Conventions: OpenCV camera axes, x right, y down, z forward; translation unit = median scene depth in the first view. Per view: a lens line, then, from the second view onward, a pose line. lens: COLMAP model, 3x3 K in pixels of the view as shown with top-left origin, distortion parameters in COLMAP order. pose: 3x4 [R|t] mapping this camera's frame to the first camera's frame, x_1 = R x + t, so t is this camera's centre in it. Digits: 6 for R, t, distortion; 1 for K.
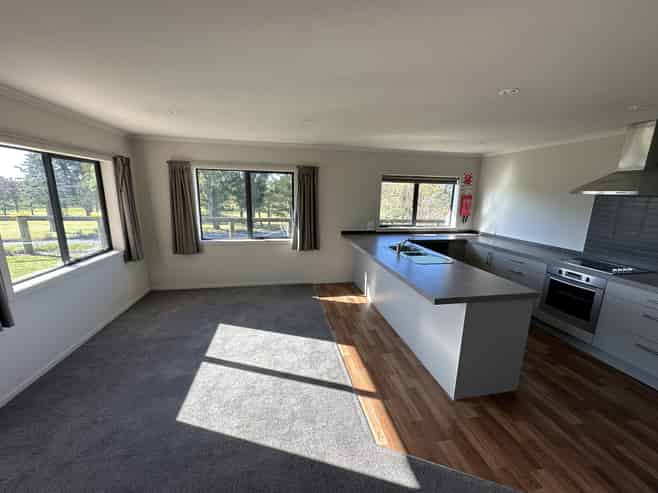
lens RADIAL K [[264.0, 0, 329.0], [0, 264.0, 246.5], [0, 0, 1]] dist [-0.000471, -0.000063]
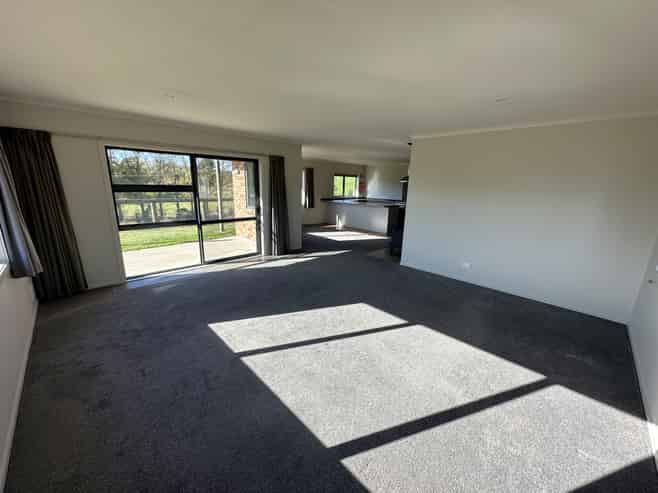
lens RADIAL K [[264.0, 0, 329.0], [0, 264.0, 246.5], [0, 0, 1]] dist [-0.000471, -0.000063]
pose [[0.831027, -0.124016, 0.542231, -1.109942], [0.096739, 0.992196, 0.078666, 0.165771], [-0.547755, -0.012918, 0.836539, -0.844108]]
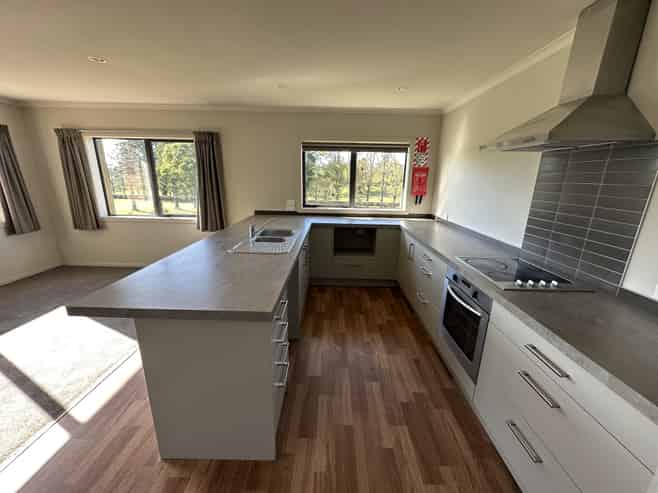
lens RADIAL K [[264.0, 0, 329.0], [0, 264.0, 246.5], [0, 0, 1]] dist [-0.000471, -0.000063]
pose [[0.979495, 0.050984, -0.194913, 0.449657], [-0.040548, 0.997541, 0.057165, -0.000886], [0.197348, -0.048090, 0.979153, 0.210911]]
